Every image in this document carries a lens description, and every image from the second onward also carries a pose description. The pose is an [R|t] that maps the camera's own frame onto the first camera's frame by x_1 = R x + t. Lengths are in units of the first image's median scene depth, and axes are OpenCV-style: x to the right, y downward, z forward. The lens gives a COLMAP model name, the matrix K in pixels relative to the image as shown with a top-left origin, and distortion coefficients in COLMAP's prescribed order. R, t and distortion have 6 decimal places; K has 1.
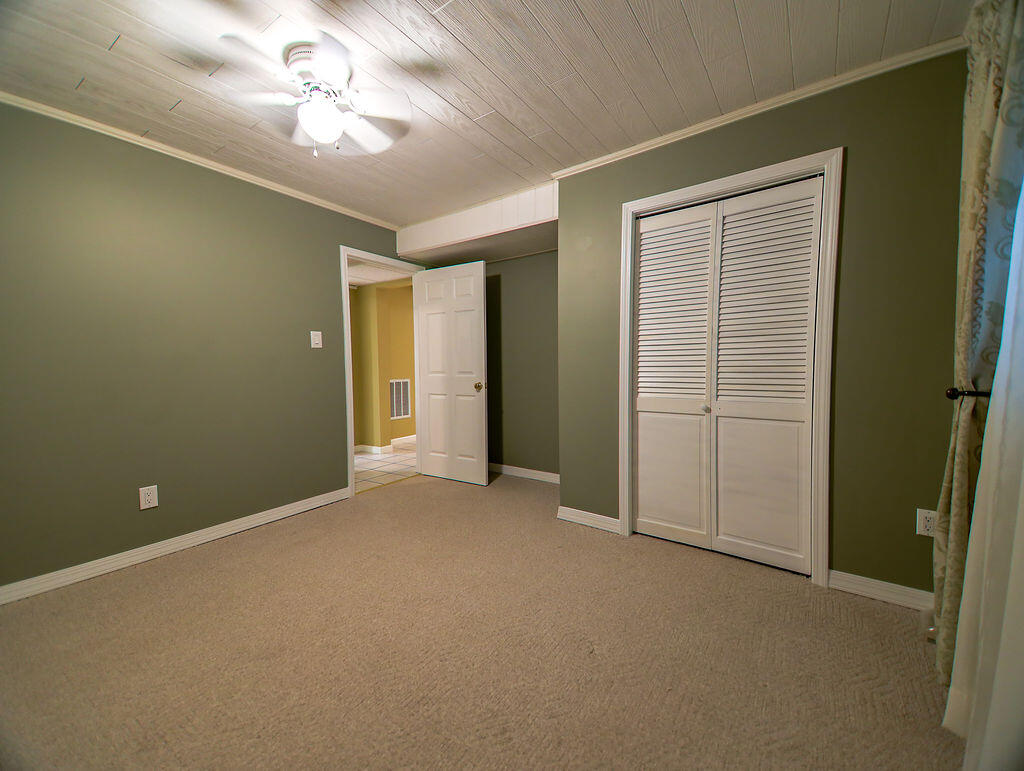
lens RADIAL K [[416.5, 0, 506.5], [0, 416.5, 384.7], [0, 0, 1]] dist [0.138219, -0.052425]
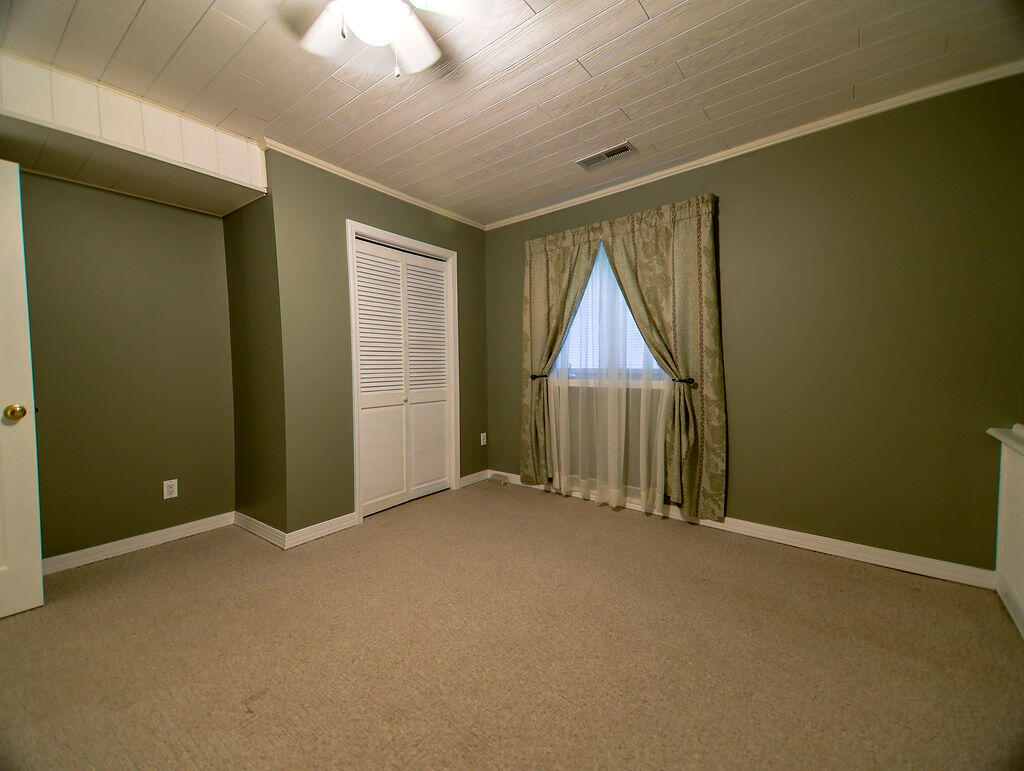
lens RADIAL K [[416.5, 0, 506.5], [0, 416.5, 384.7], [0, 0, 1]] dist [0.138219, -0.052425]
pose [[0.057295, -0.041148, 0.997509, -0.874133], [0.058416, 0.997577, 0.037795, -0.024323], [-0.996647, 0.056105, 0.059560, 0.605911]]
